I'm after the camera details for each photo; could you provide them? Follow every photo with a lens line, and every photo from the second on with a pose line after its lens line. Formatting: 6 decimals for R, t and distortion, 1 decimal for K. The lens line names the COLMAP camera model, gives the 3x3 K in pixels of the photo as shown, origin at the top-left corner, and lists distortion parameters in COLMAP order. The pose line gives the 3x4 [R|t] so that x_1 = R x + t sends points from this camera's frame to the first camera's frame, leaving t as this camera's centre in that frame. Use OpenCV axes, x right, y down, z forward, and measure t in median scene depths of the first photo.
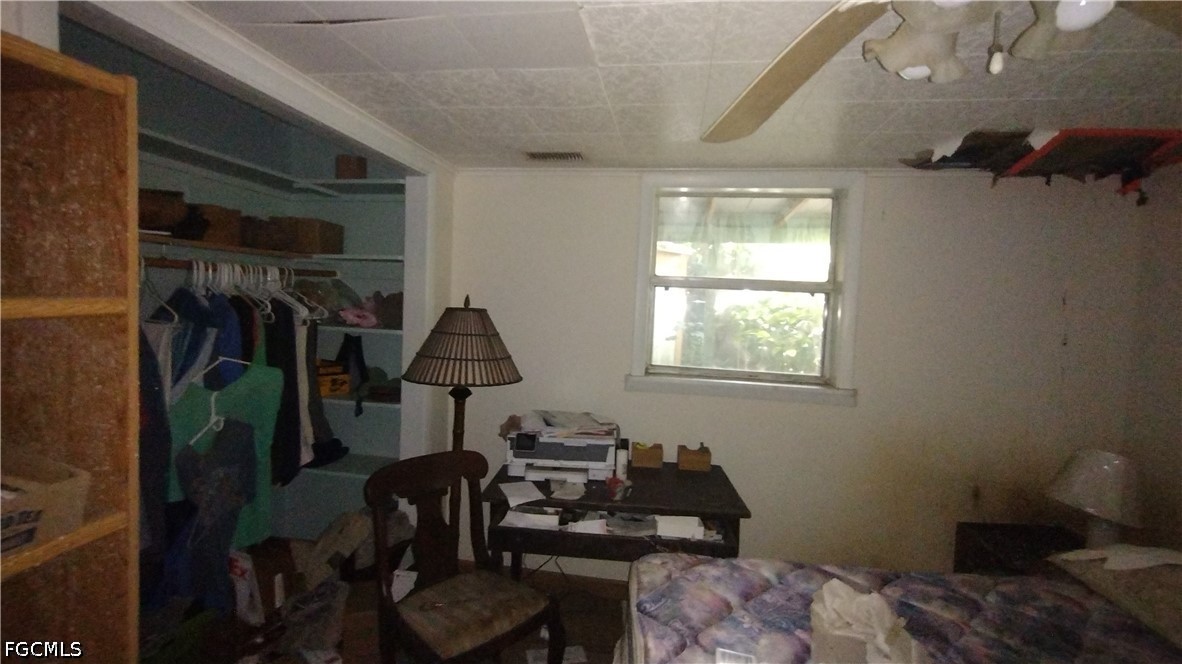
lens RADIAL K [[544.6, 0, 592.1], [0, 544.6, 324.6], [0, 0, 1]] dist [0.004315, 0.000756]
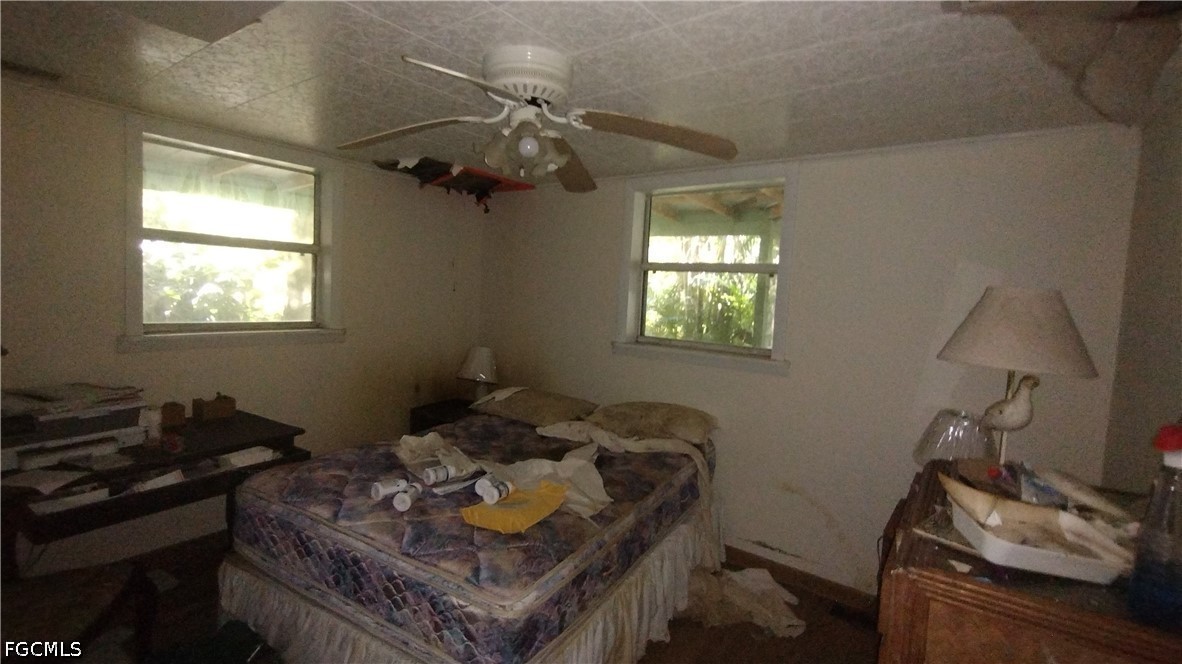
lens RADIAL K [[544.6, 0, 589.8], [0, 544.6, 329.9], [0, 0, 1]] dist [0.004315, 0.000756]
pose [[0.450108, -0.088825, 0.888545, -0.487304], [0.004175, 0.995239, 0.097376, -0.004798], [-0.892964, -0.040120, 0.448336, -0.141754]]
